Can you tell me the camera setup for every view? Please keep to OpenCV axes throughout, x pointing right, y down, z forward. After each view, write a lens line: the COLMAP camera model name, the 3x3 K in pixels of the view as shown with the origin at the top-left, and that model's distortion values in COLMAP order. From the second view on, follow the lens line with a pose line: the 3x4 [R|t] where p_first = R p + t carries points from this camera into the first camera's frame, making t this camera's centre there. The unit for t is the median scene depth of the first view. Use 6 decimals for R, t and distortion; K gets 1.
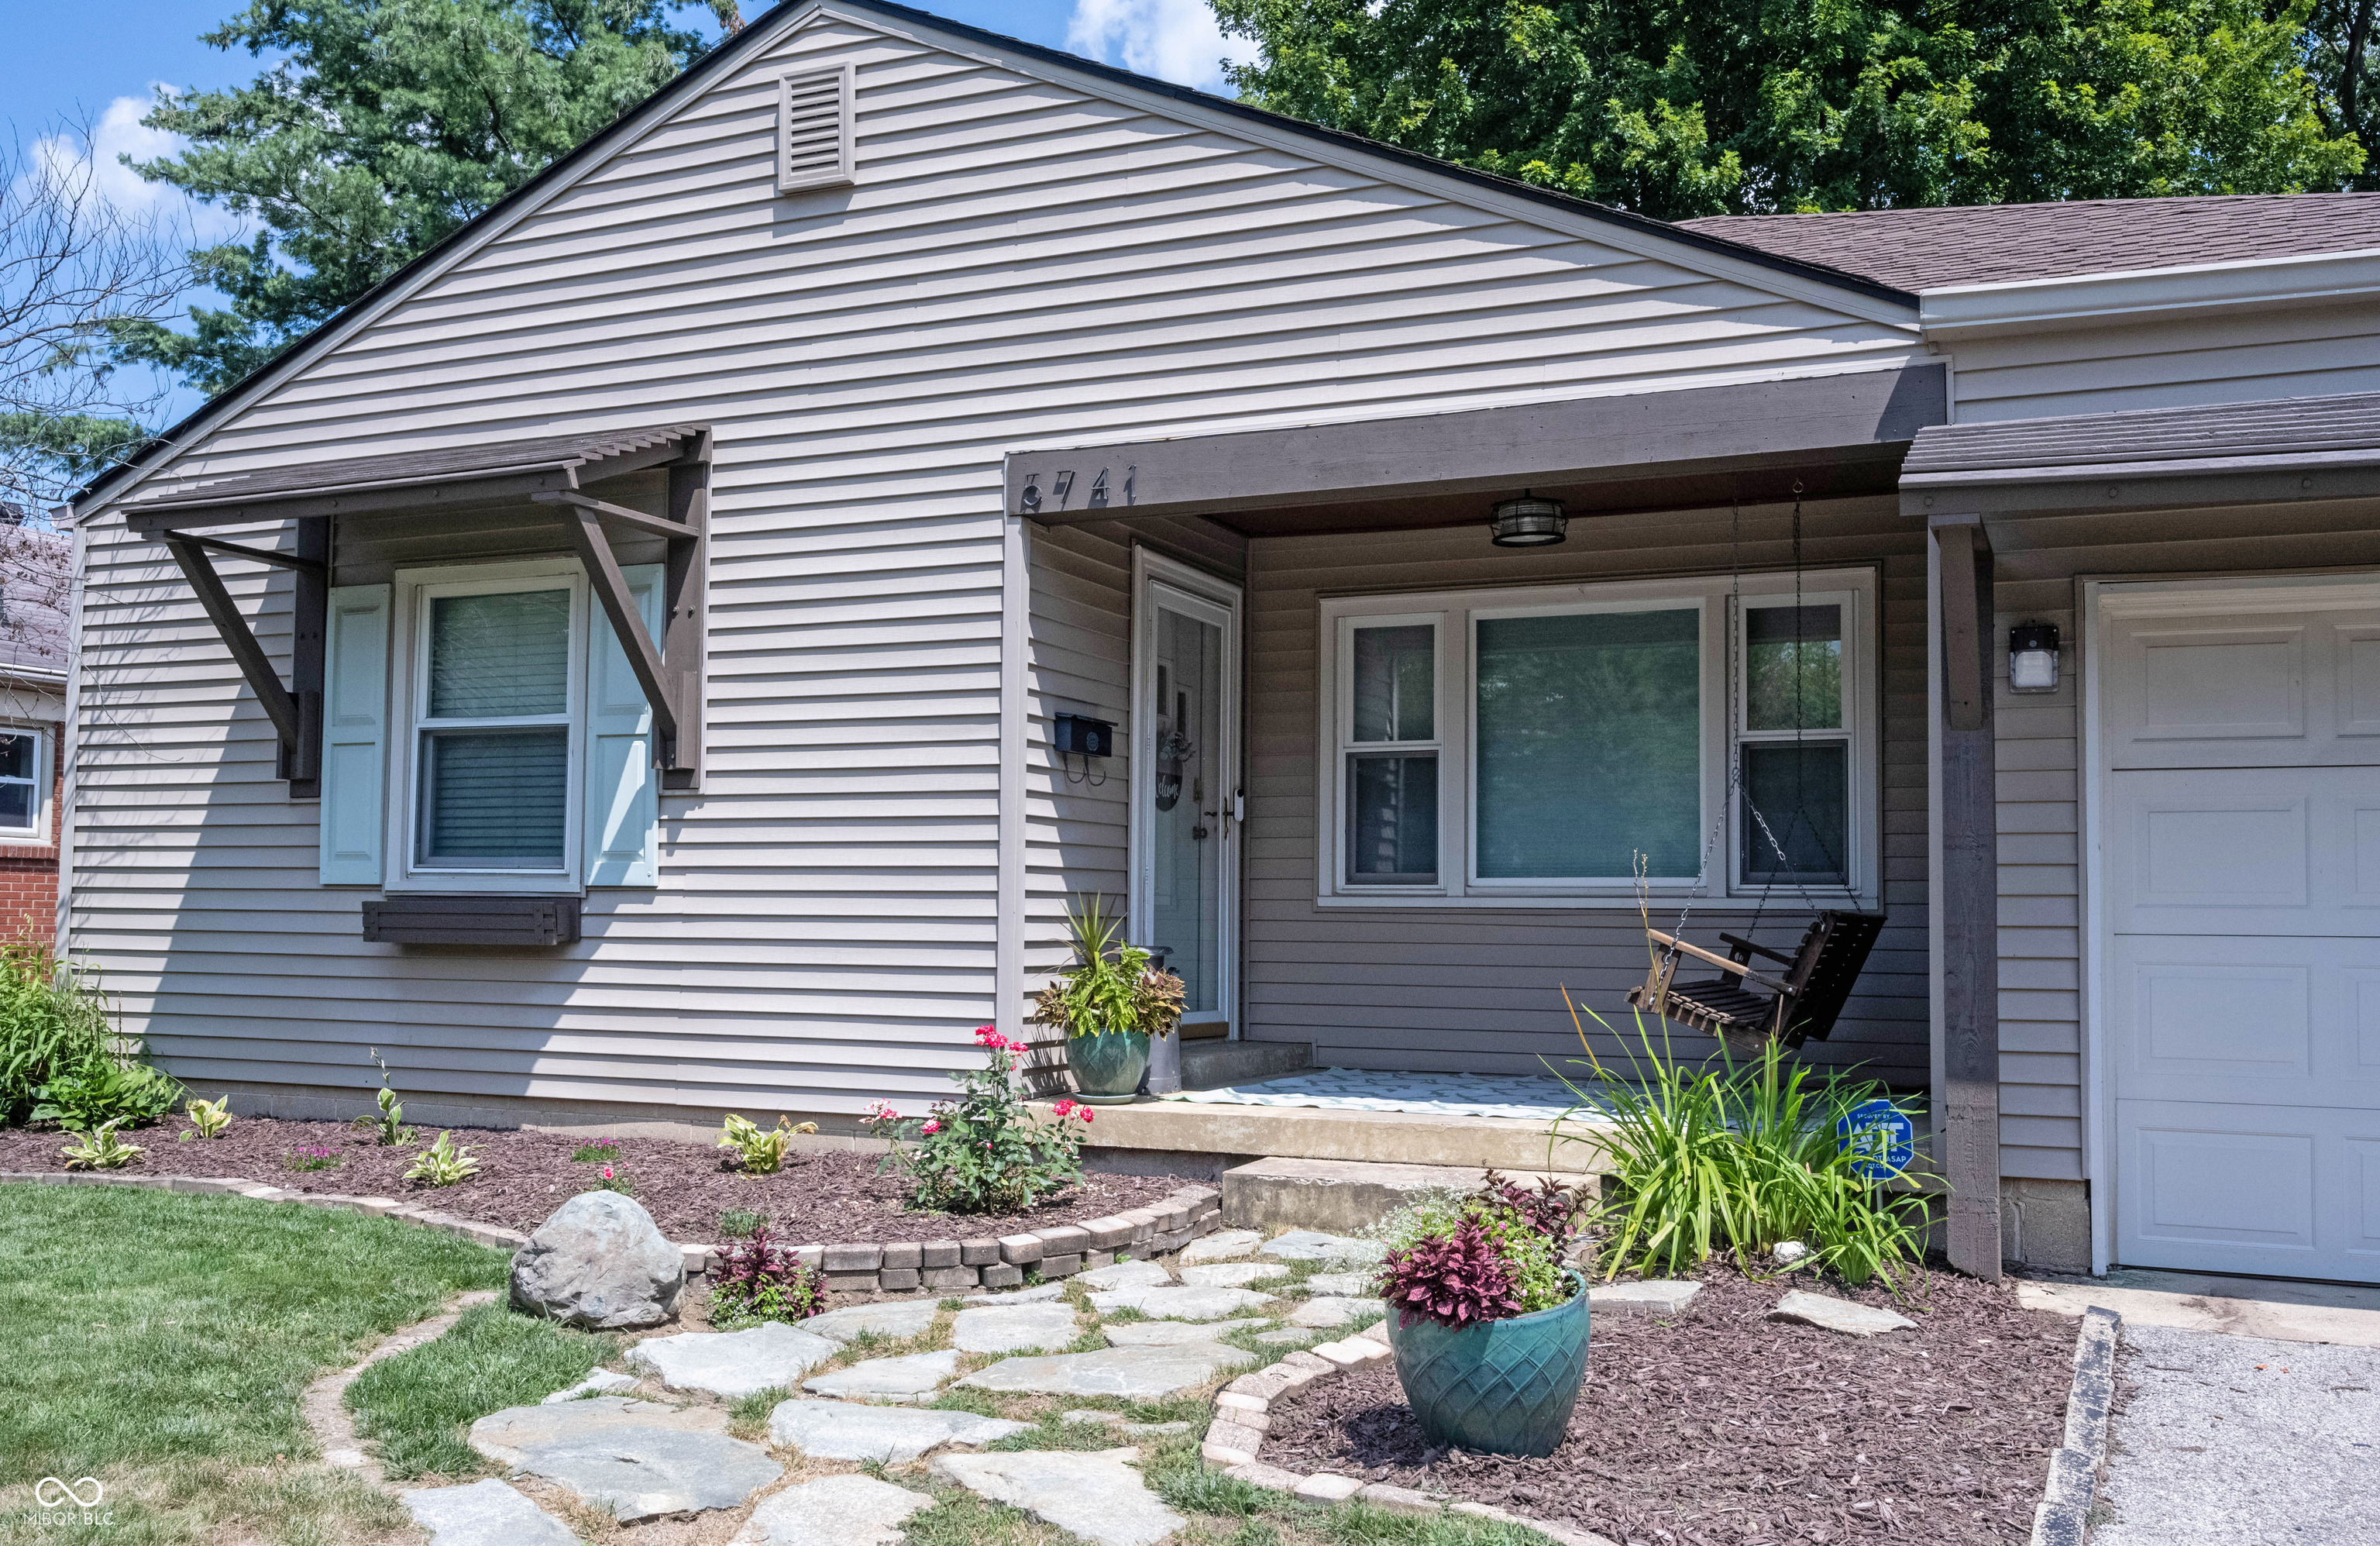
lens RADIAL K [[2065.7, 0, 1185.4], [0, 2065.7, 815.0], [0, 0, 1]] dist [0.004793, 0.000637]
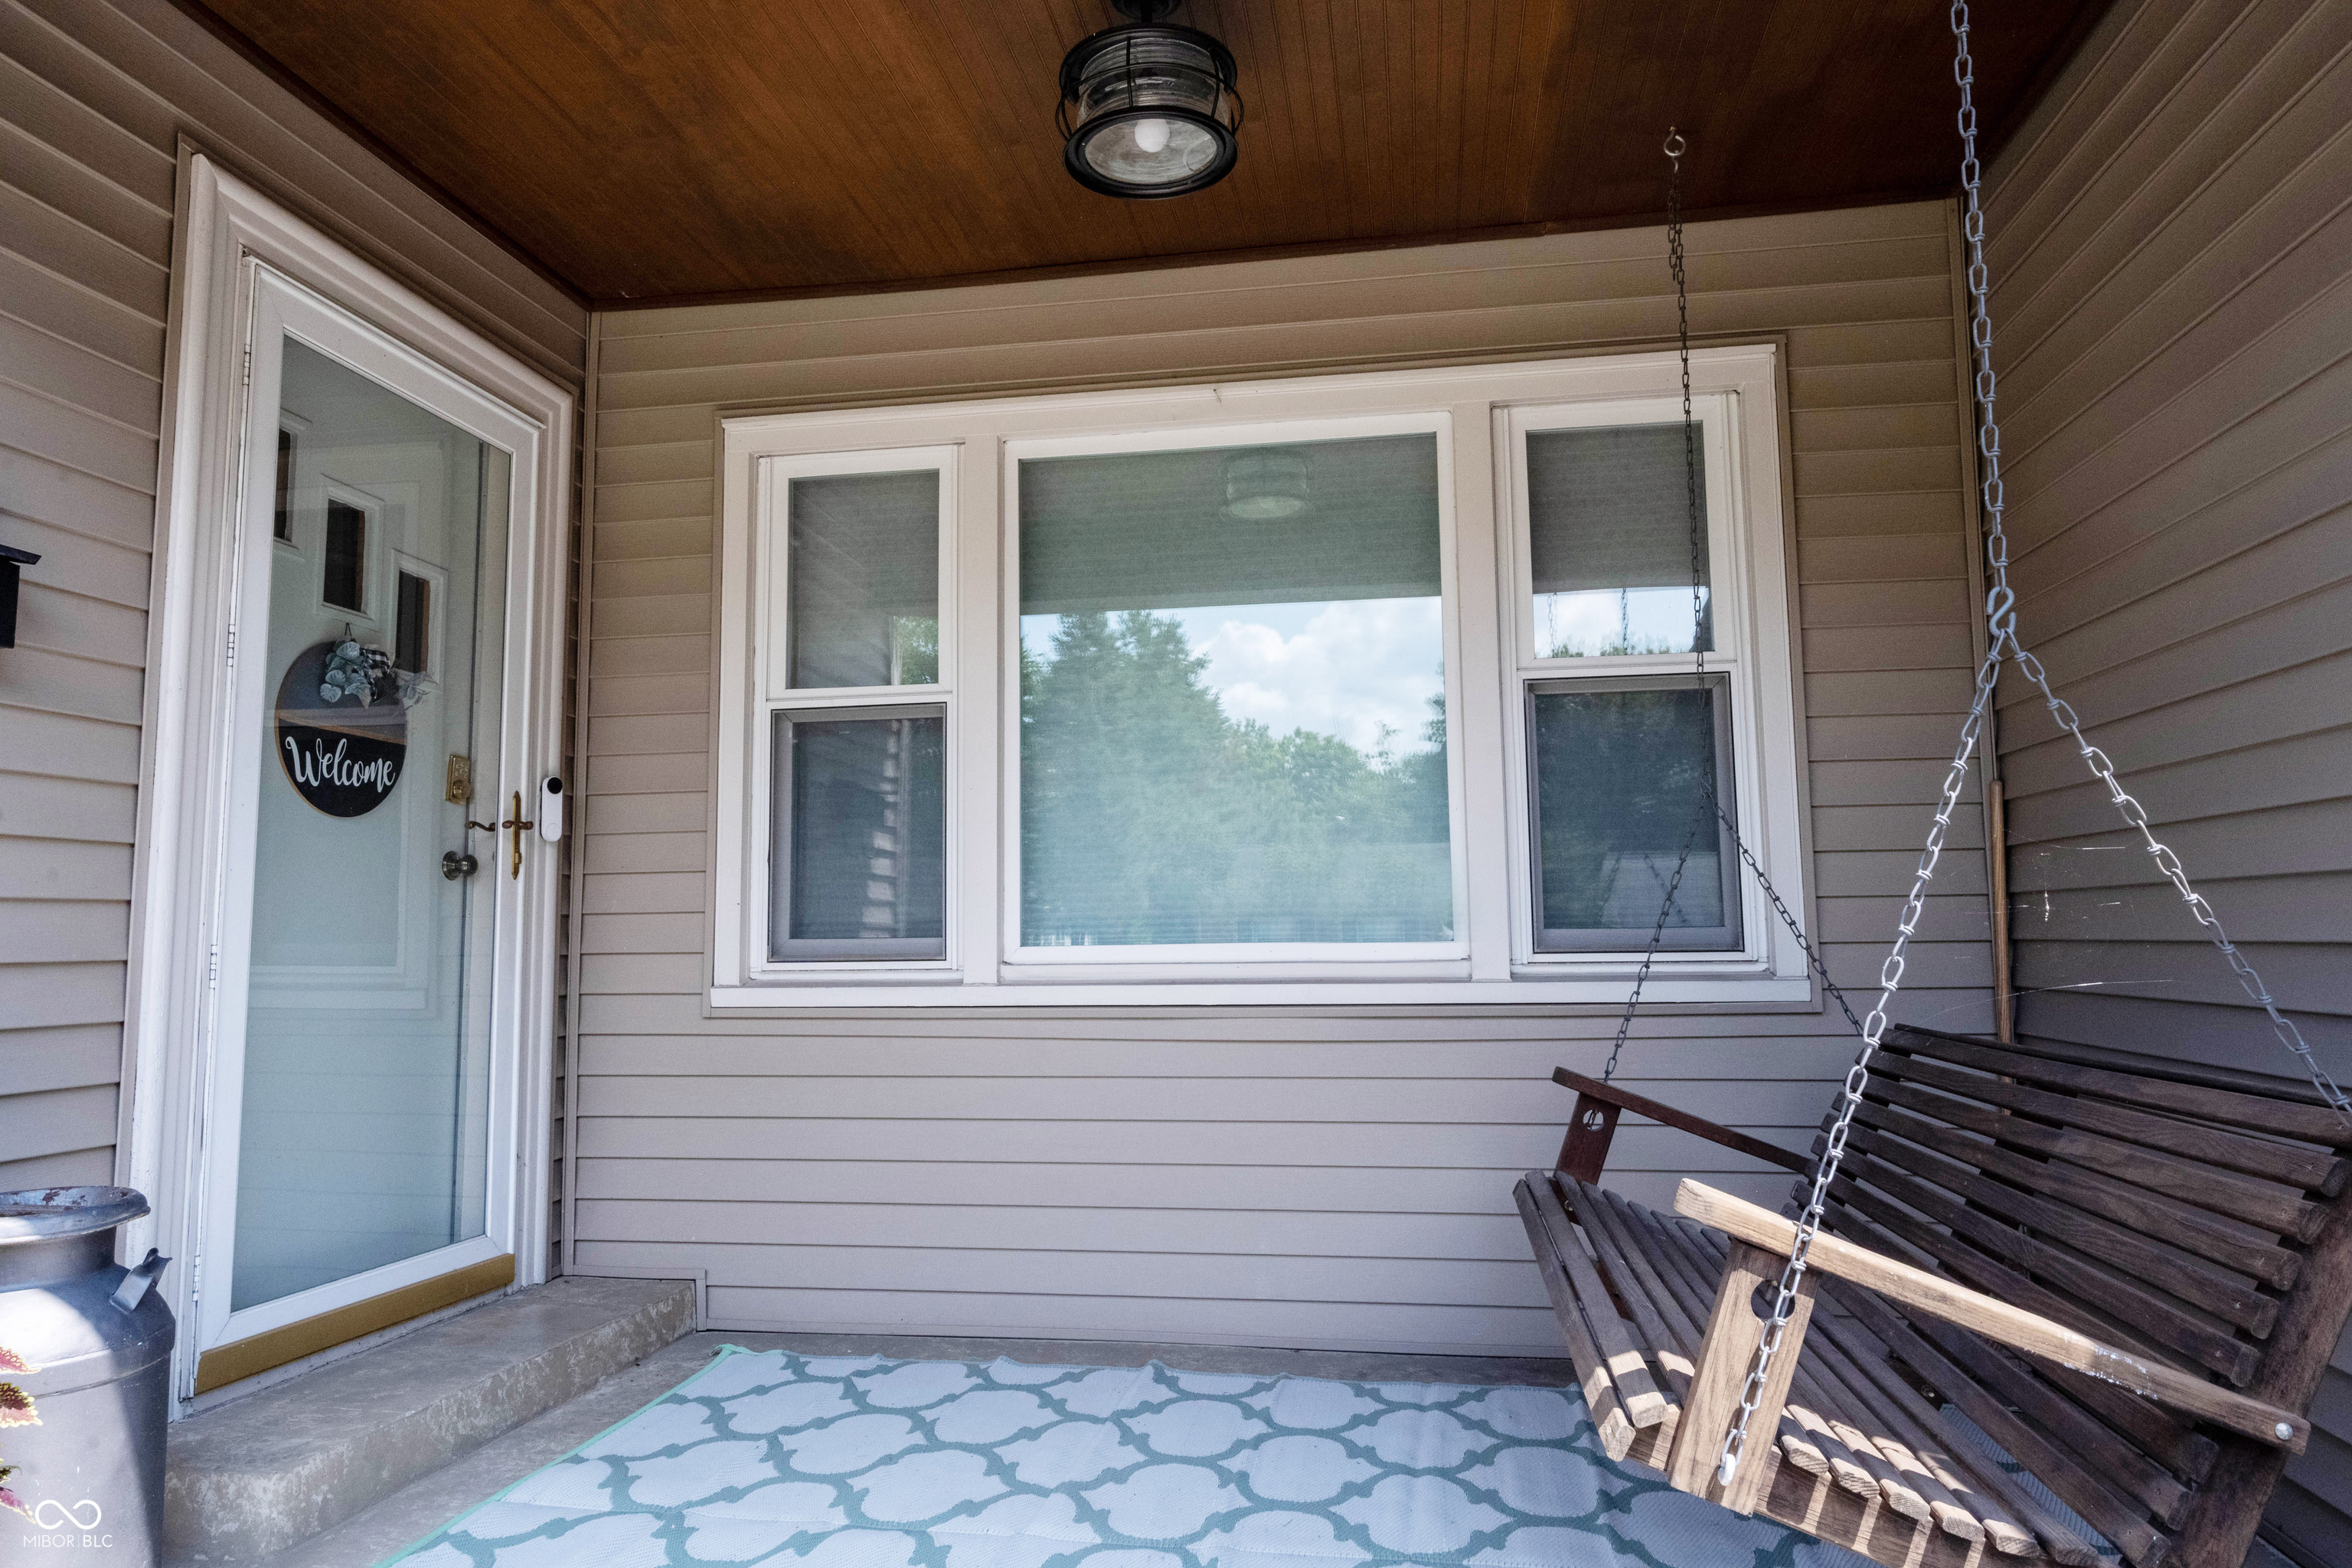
lens RADIAL K [[1486.3, 0, 1176.0], [0, 1486.3, 784.0], [0, 0, 1]] dist [-0.001708, 0.000024]
pose [[0.966382, 0.004453, 0.257072, 0.080475], [0.008895, 0.998673, -0.050736, 0.008853], [-0.256957, 0.051317, 0.965060, 0.612309]]
